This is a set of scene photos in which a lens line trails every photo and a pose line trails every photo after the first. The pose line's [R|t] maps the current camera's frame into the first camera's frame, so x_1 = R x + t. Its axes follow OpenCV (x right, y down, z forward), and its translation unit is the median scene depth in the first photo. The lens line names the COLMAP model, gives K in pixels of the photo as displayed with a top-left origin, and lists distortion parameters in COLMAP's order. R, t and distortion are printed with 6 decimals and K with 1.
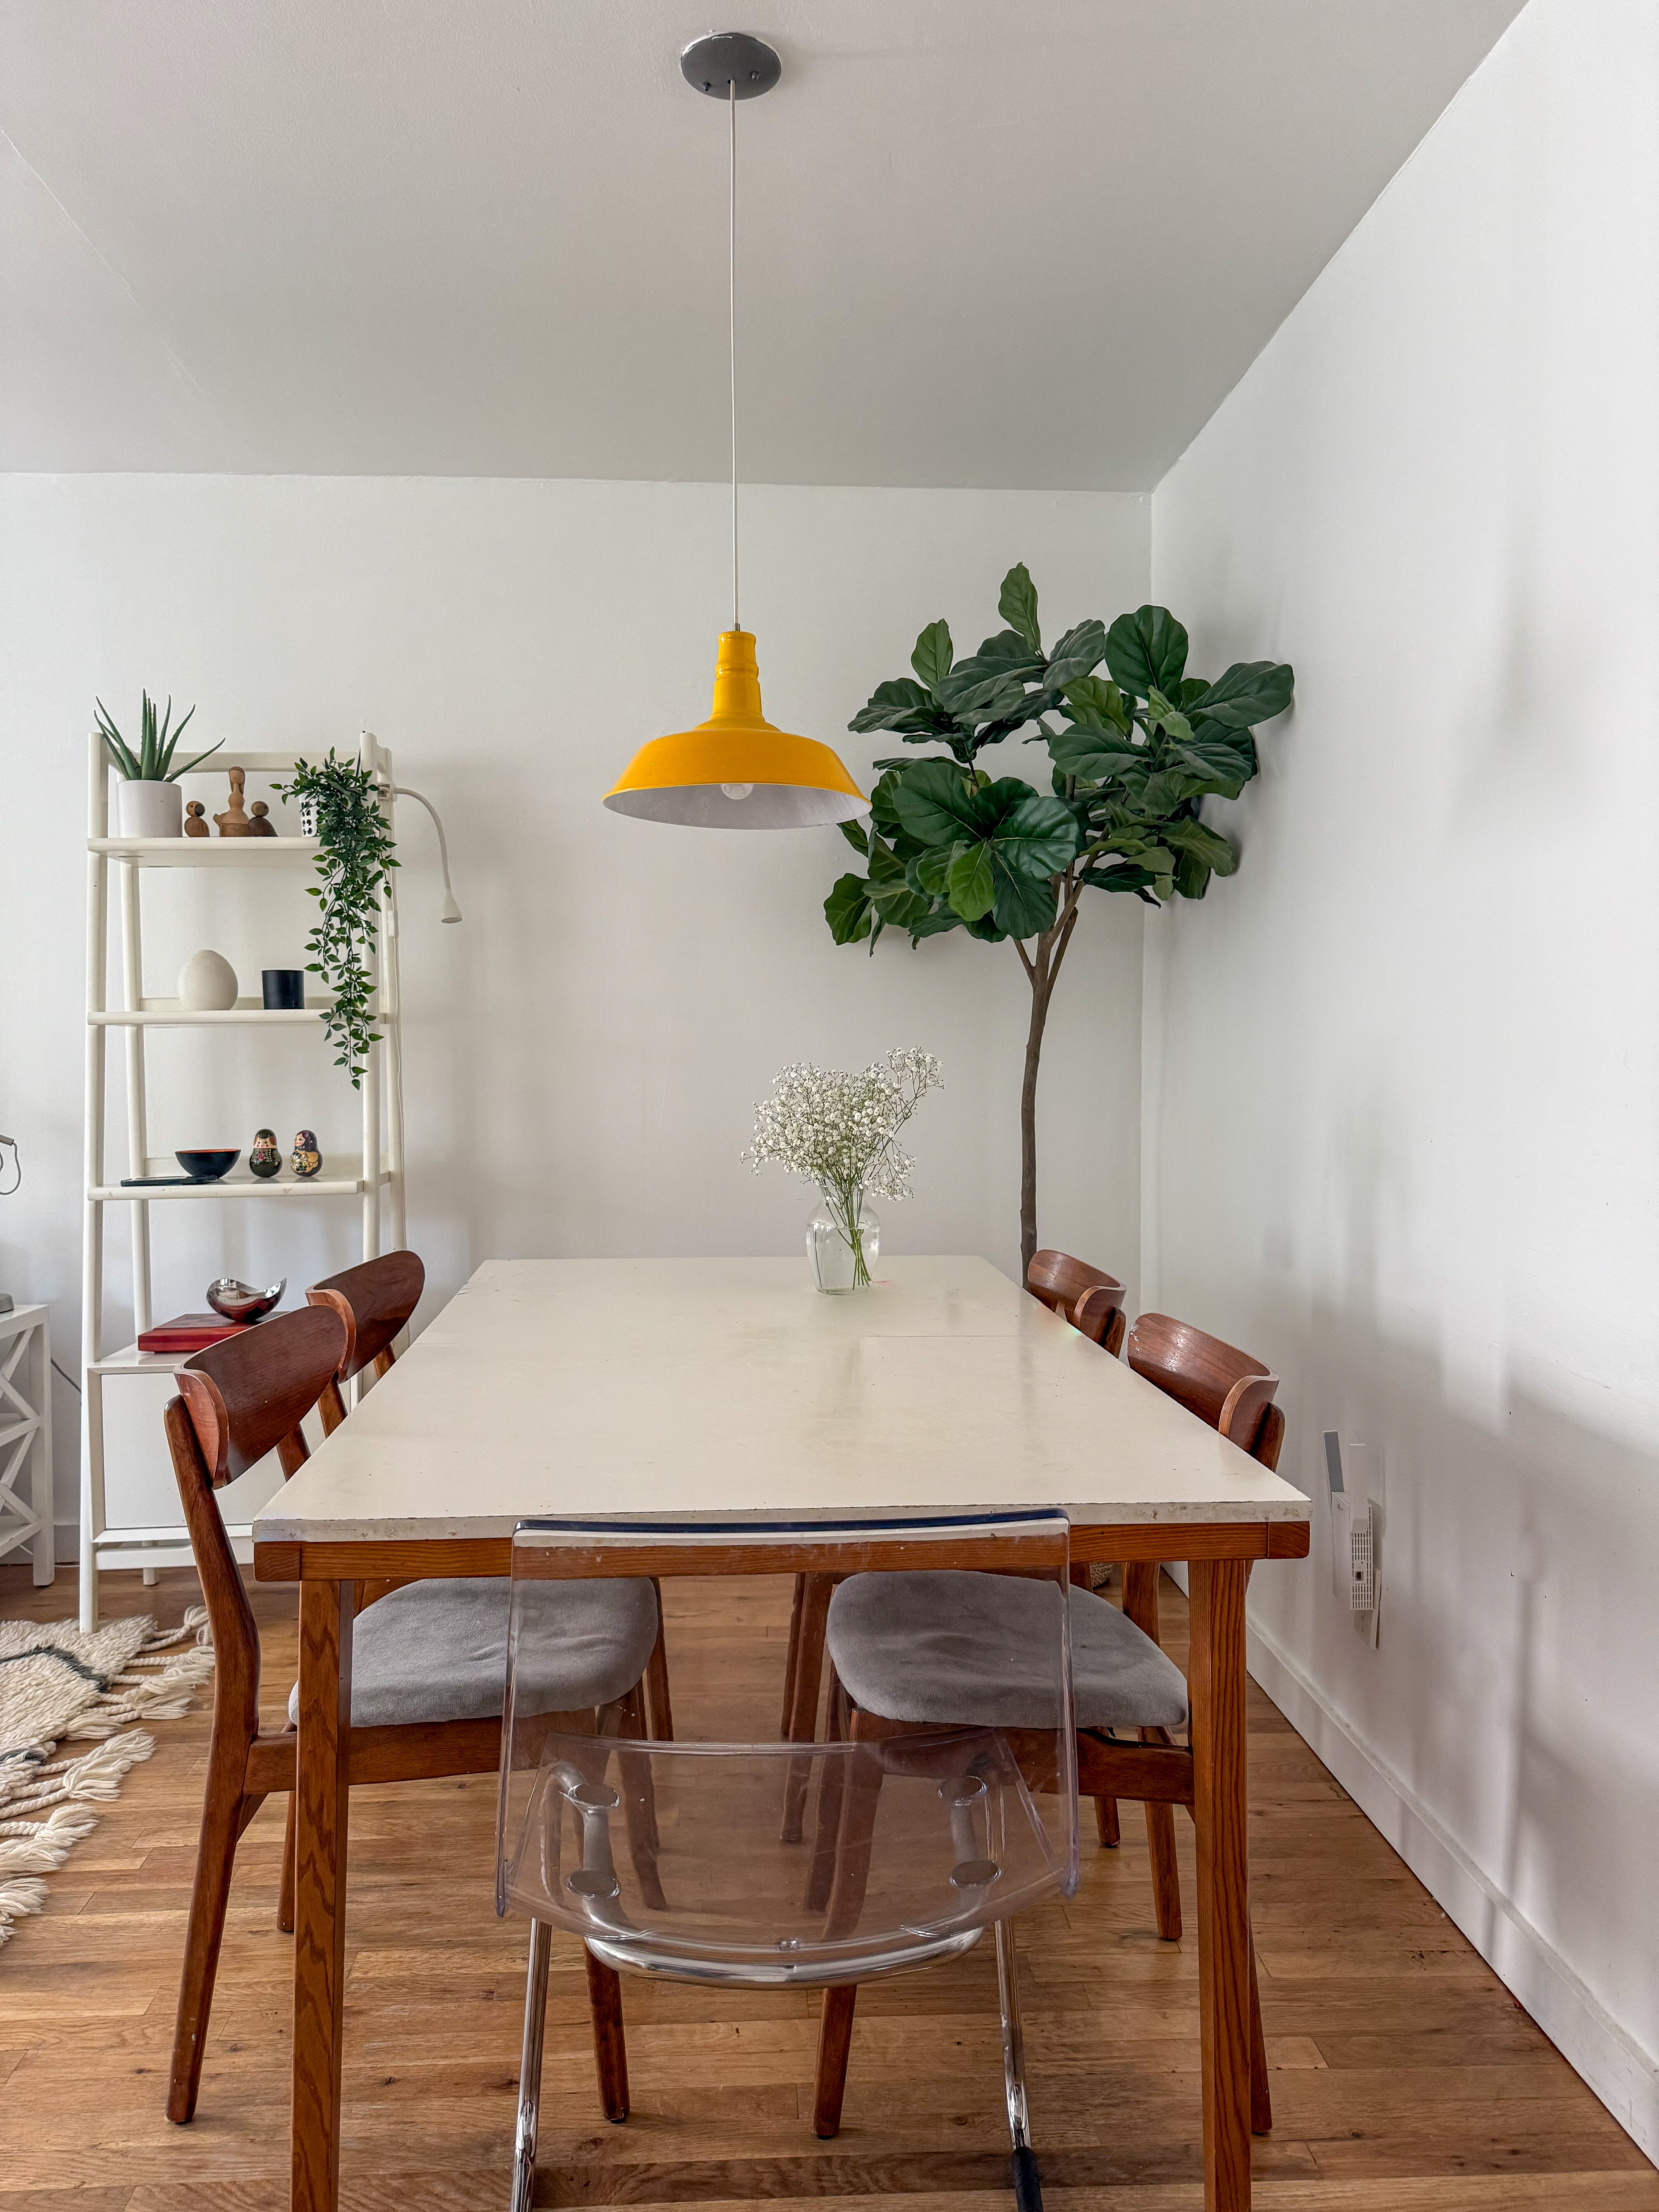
lens RADIAL K [[1563.1, 0, 828.8], [0, 1563.1, 1102.4], [0, 0, 1]] dist [0.024286, -0.016972]
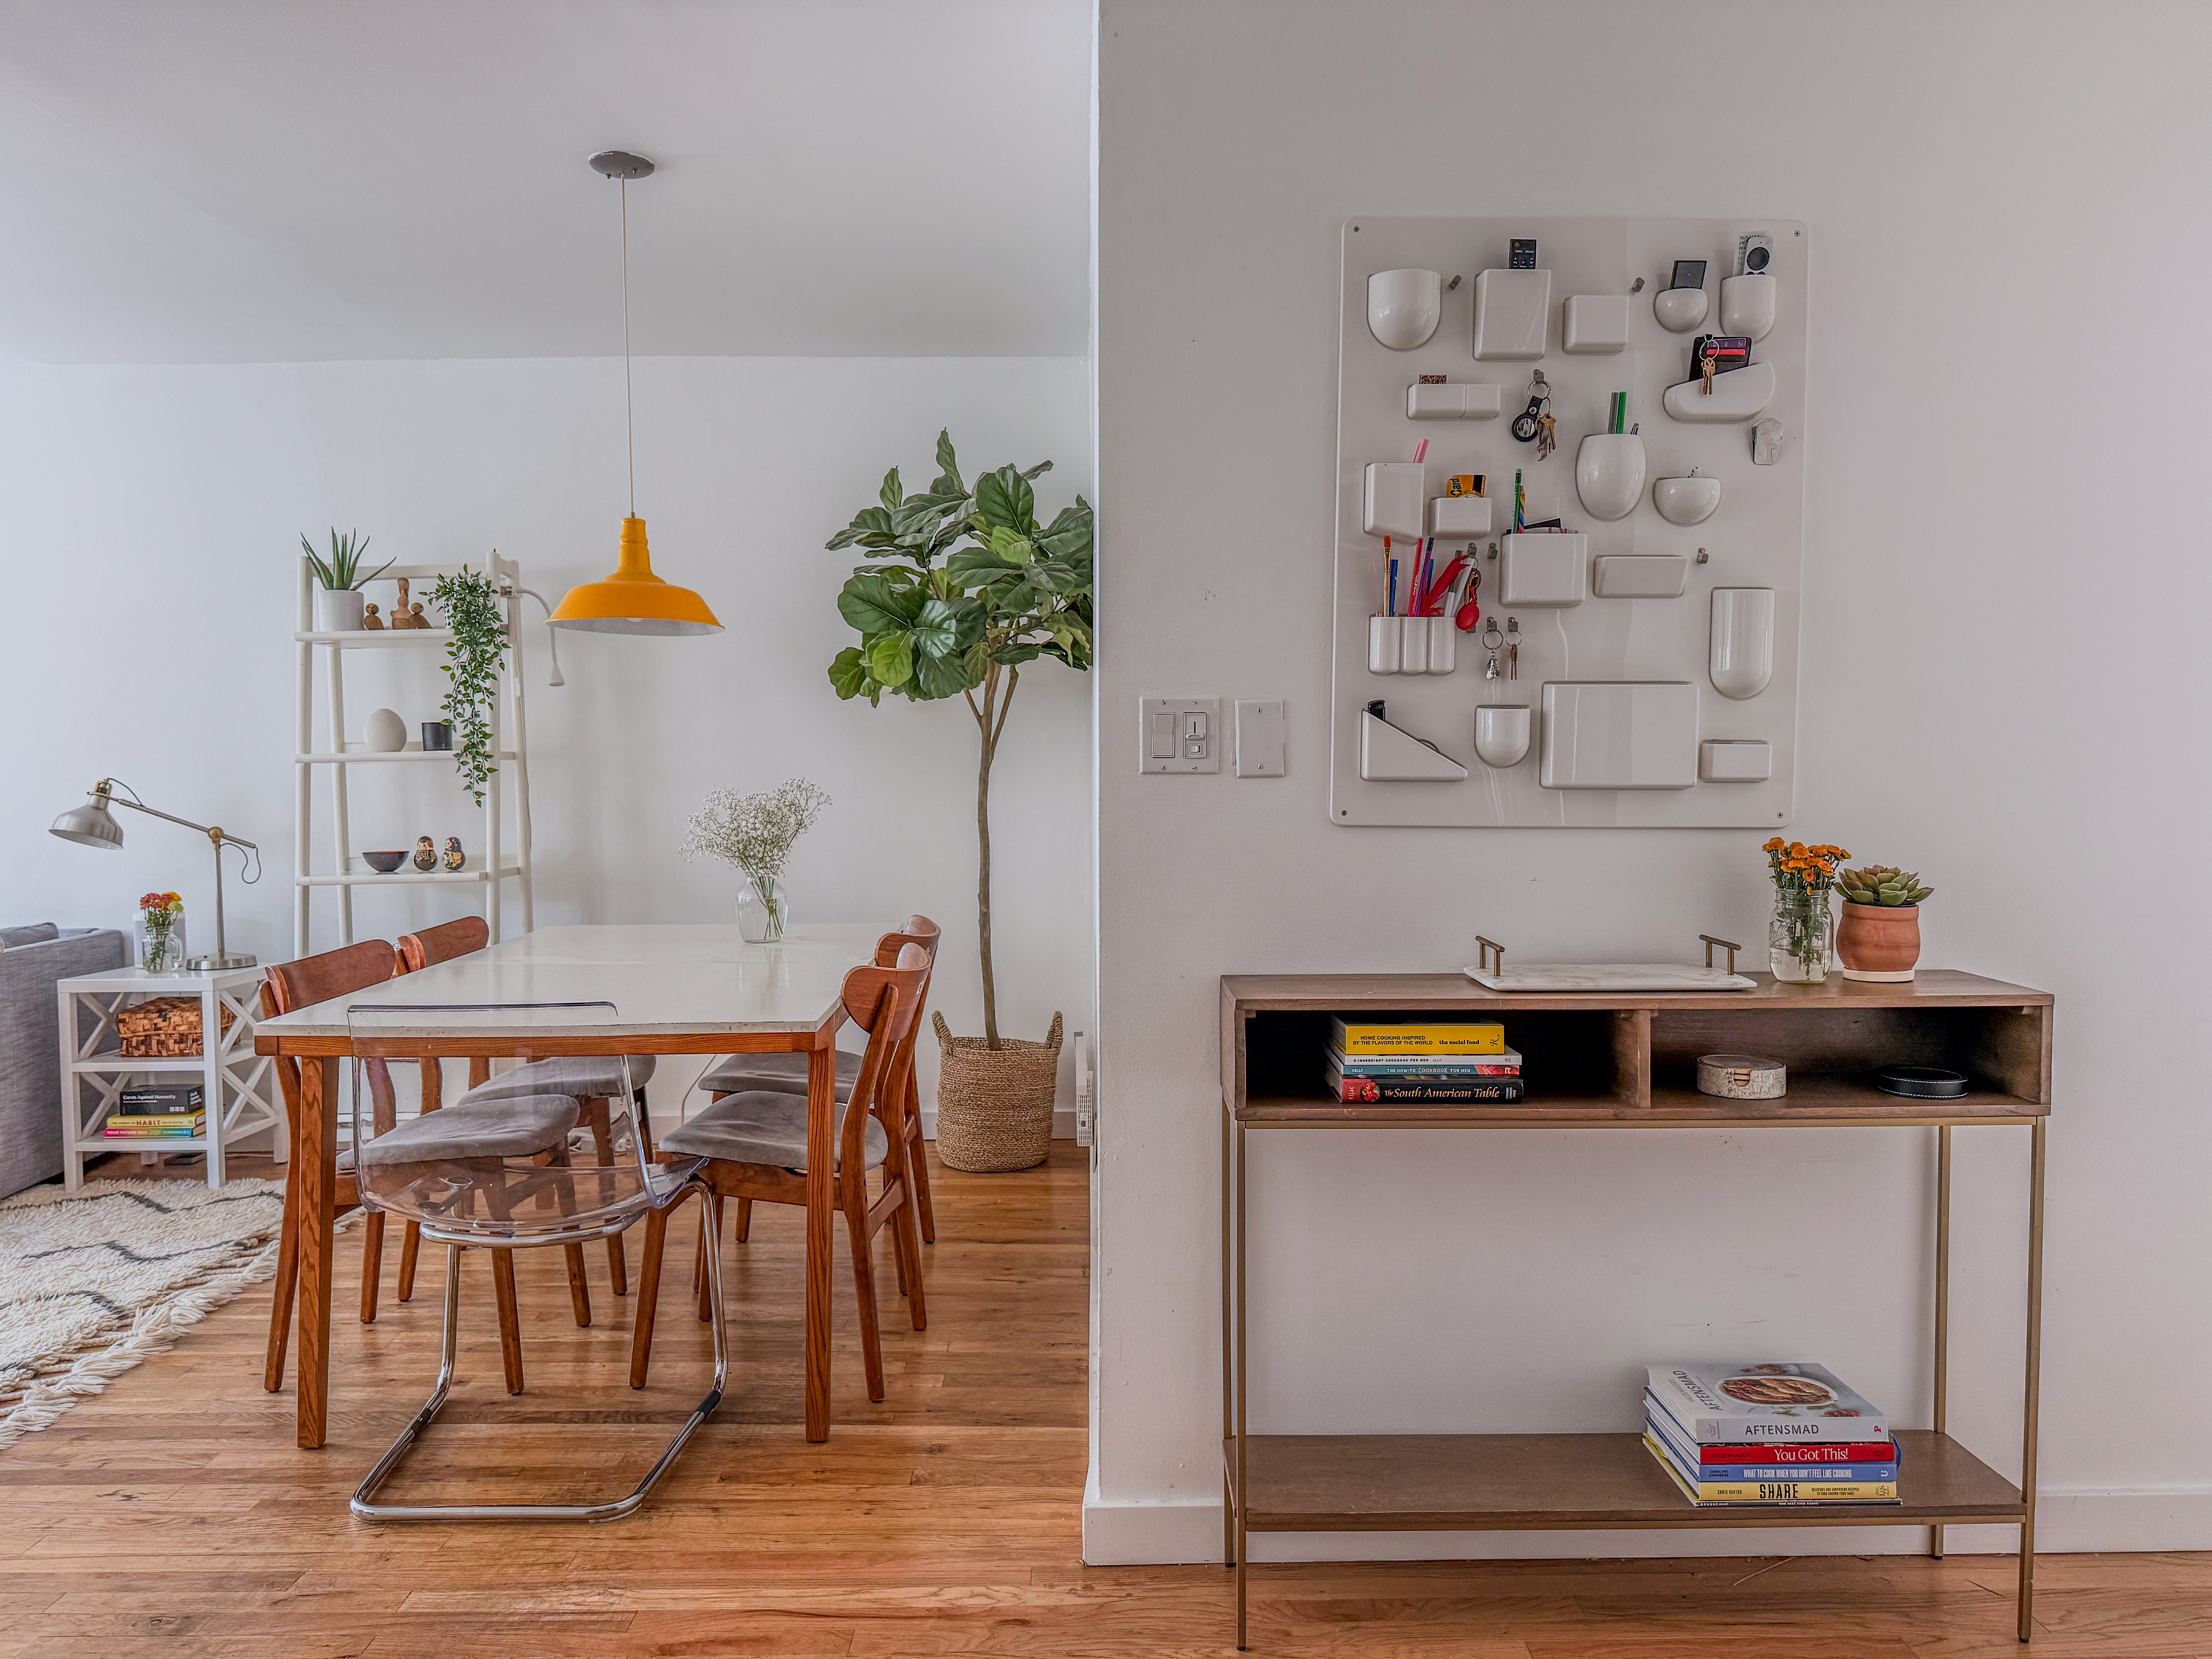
lens RADIAL K [[1563.1, 0, 1095.8], [0, 1563.1, 845.9], [0, 0, 1]] dist [0.024286, -0.016972]
pose [[0.998096, -0.000918, -0.061679, 0.337023], [0.001779, 0.999902, 0.013902, 0.007962], [0.061660, -0.013985, 0.997999, -0.376057]]
